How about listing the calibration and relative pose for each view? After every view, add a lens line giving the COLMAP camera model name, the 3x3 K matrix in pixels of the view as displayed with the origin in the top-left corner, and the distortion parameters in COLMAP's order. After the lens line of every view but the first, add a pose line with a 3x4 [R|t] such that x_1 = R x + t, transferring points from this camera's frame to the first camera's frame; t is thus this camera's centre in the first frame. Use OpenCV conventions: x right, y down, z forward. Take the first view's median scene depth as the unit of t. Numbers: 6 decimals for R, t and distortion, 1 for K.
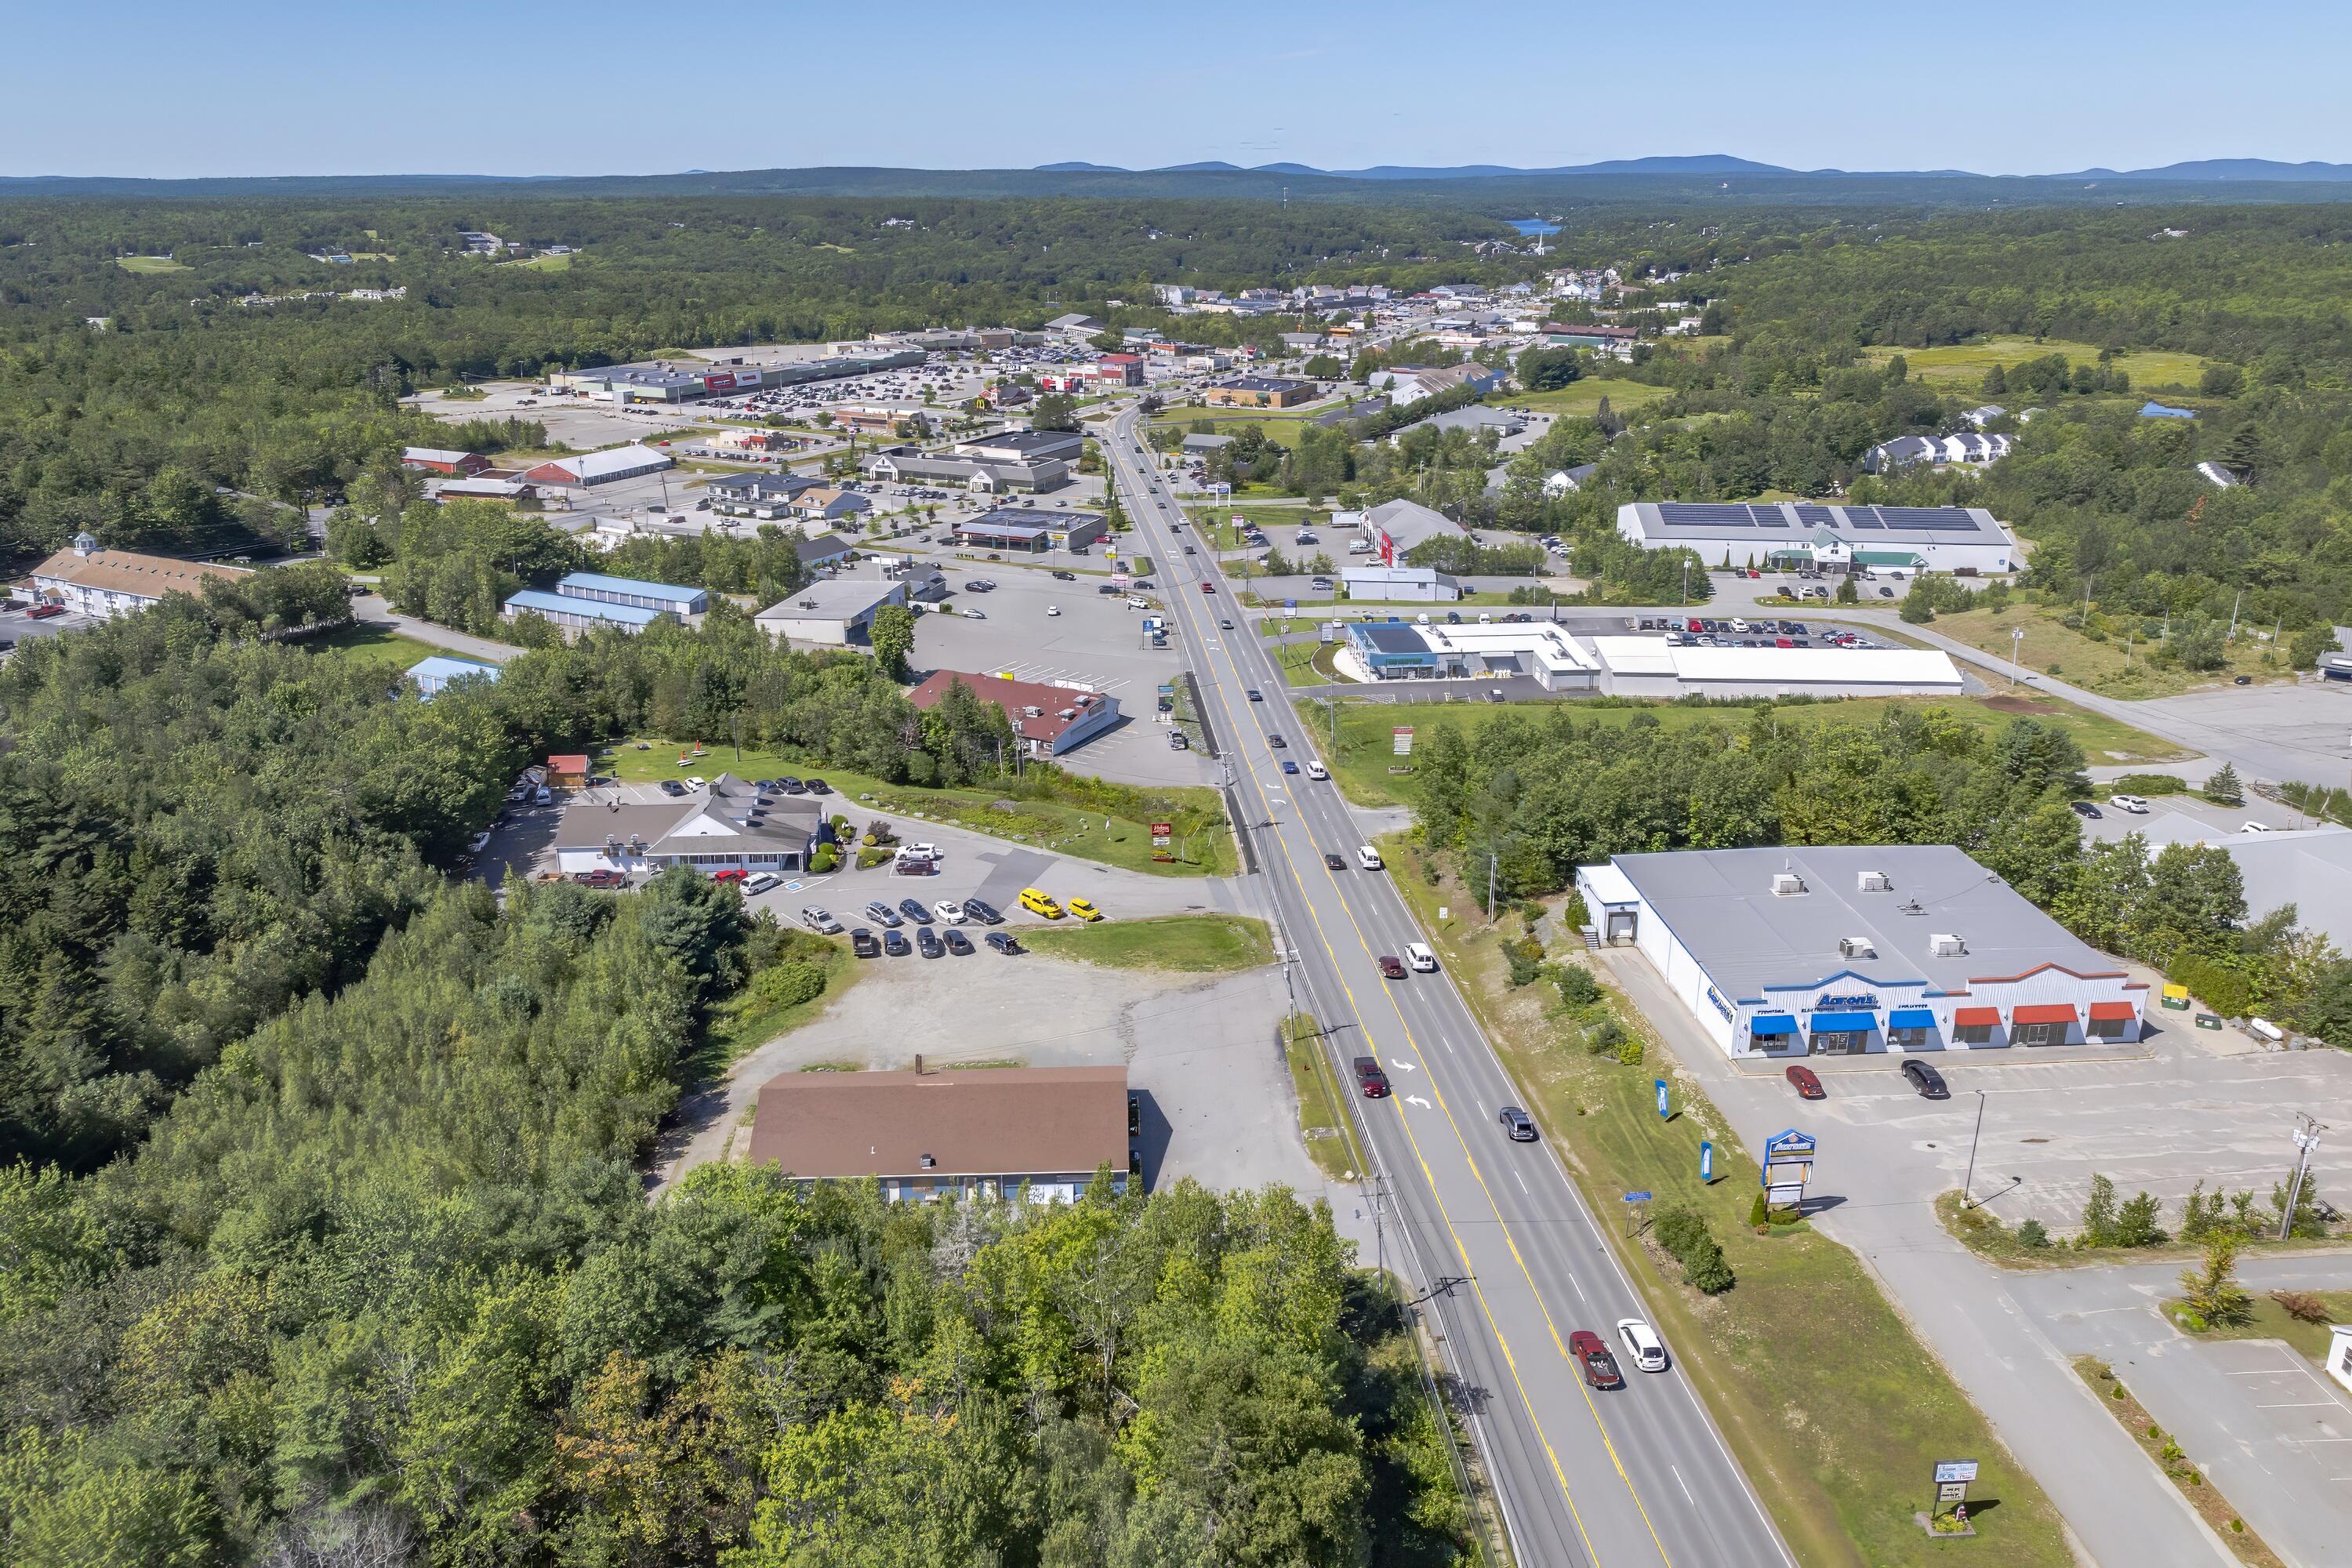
lens RADIAL K [[1654.3, 0, 1184.4], [0, 1654.3, 658.2], [0, 0, 1]] dist [-0.002601, -0.024688]
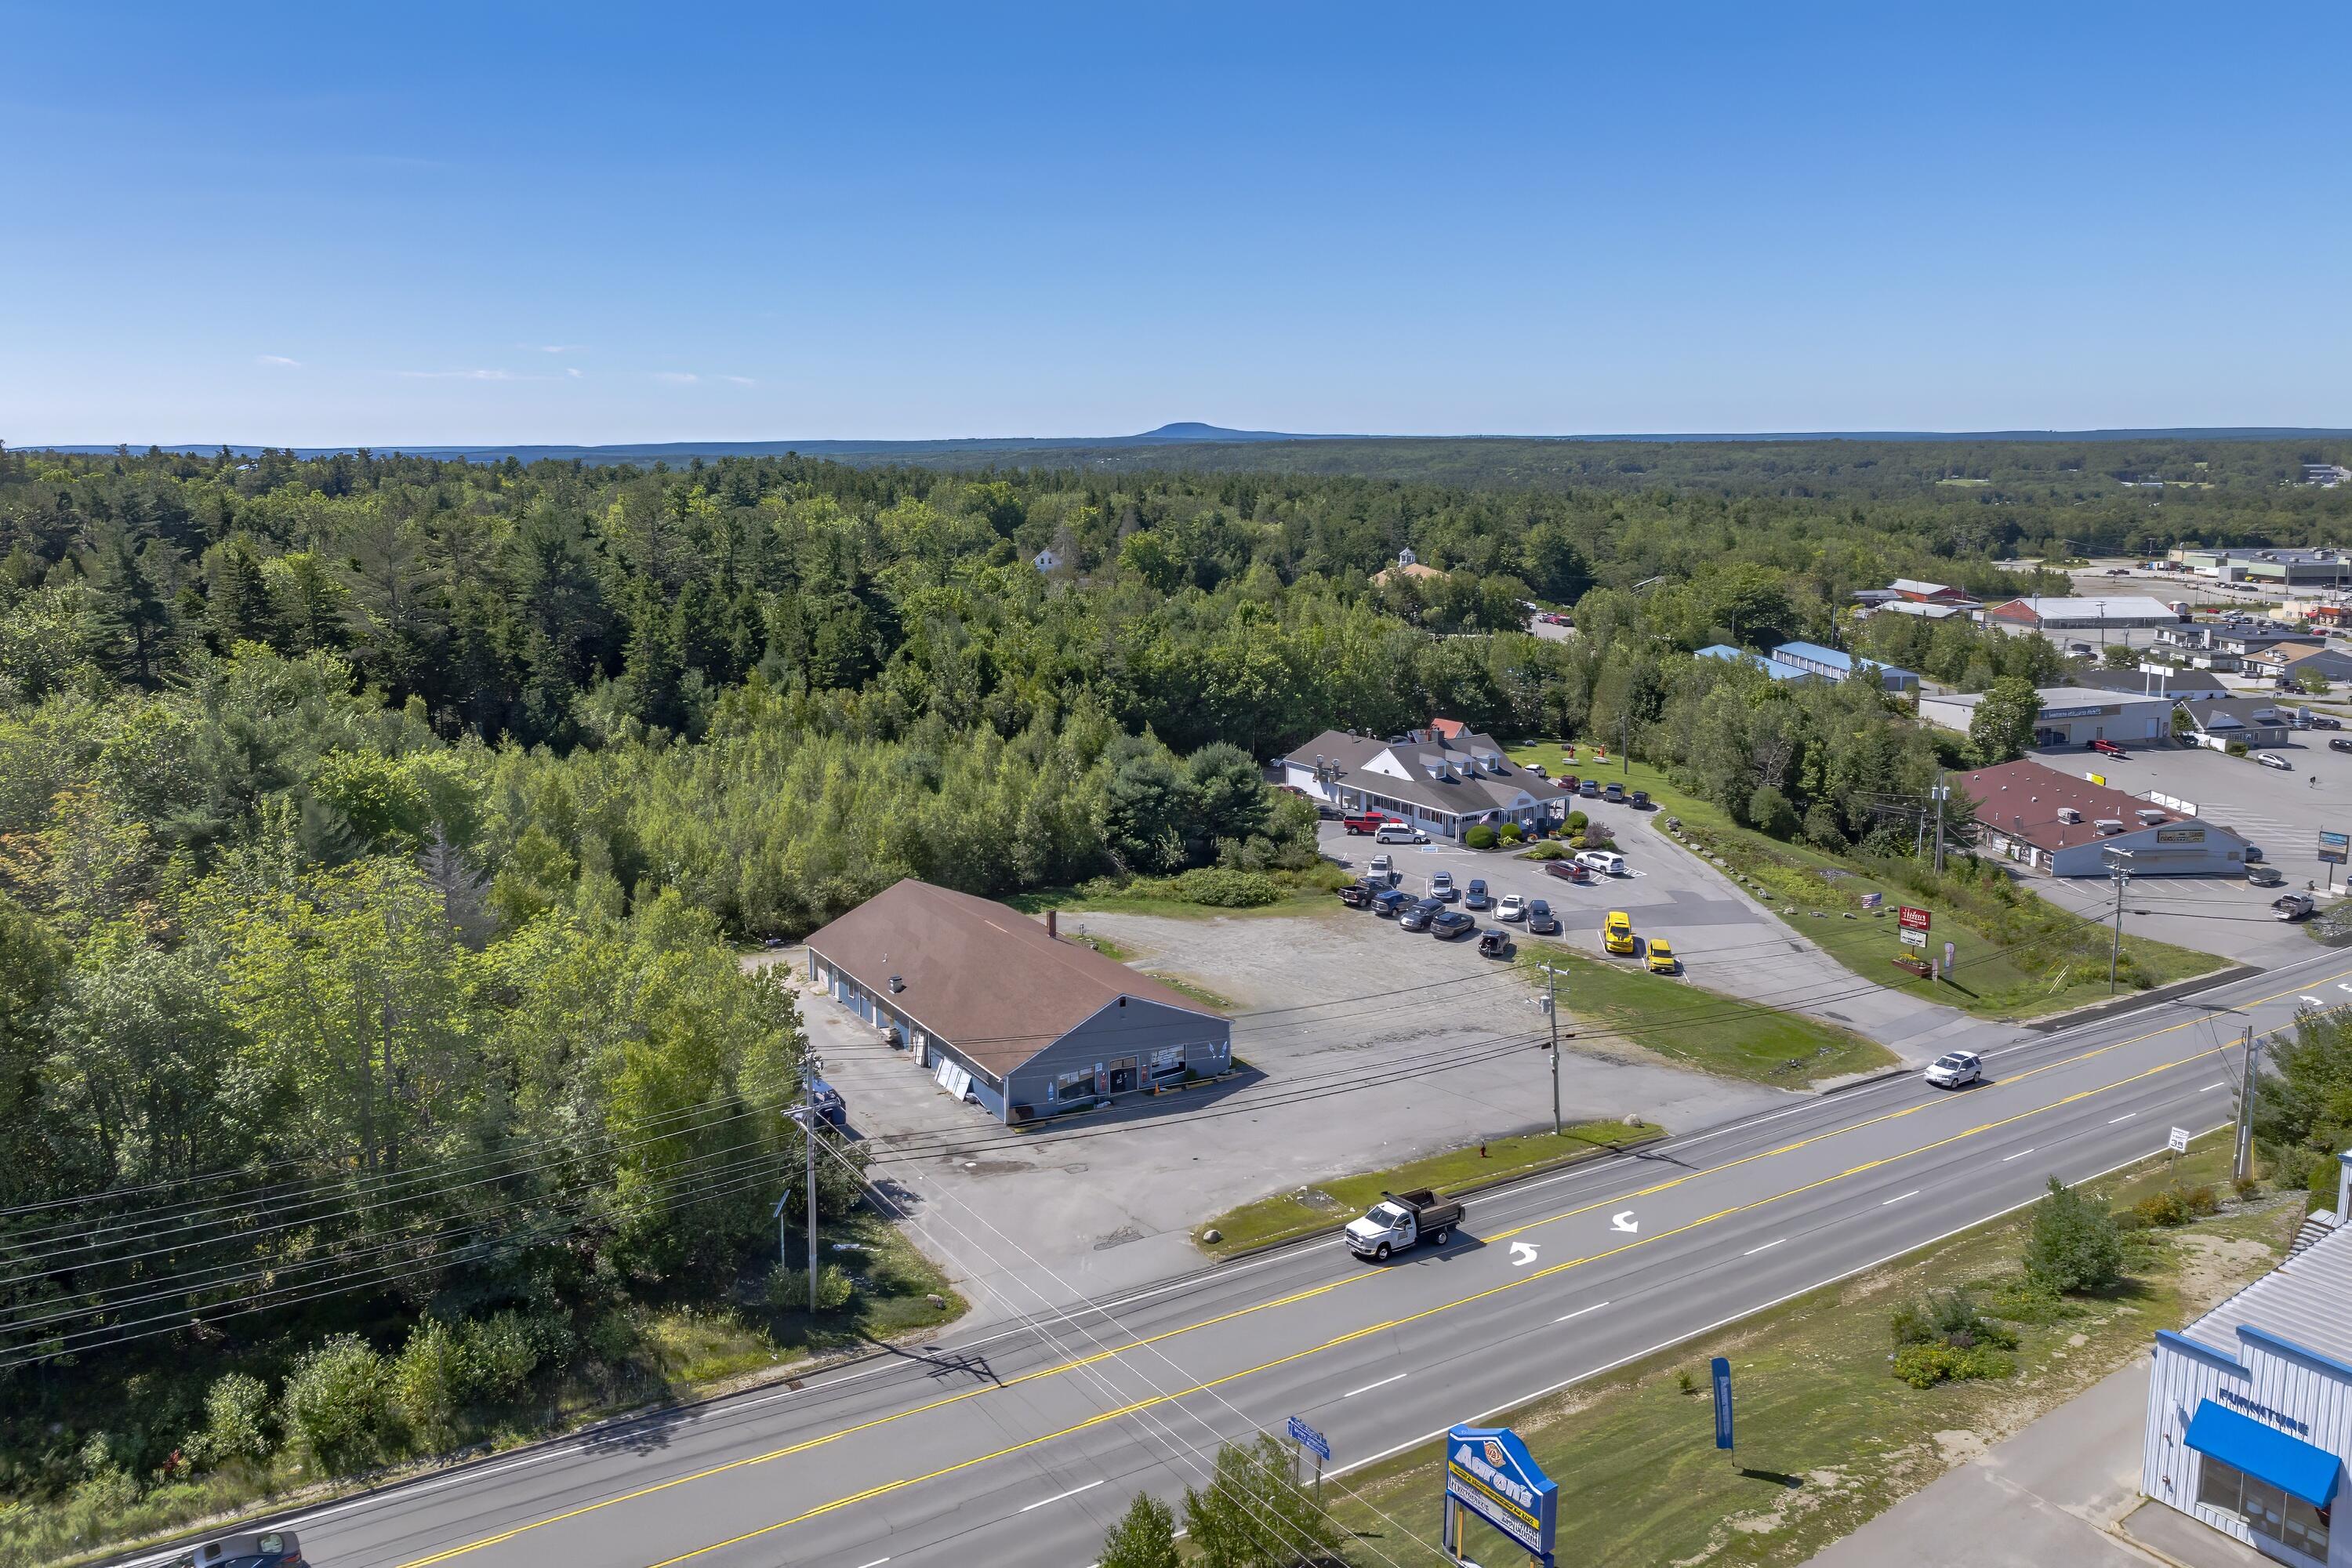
lens RADIAL K [[1654.3, 0, 1184.4], [0, 1654.3, 658.2], [0, 0, 1]] dist [-0.002601, -0.024688]
pose [[0.508634, 0.105614, -0.854481, 0.315247], [-0.233639, 0.972139, -0.018918, 0.071576], [0.828676, 0.209262, 0.519139, 0.359785]]
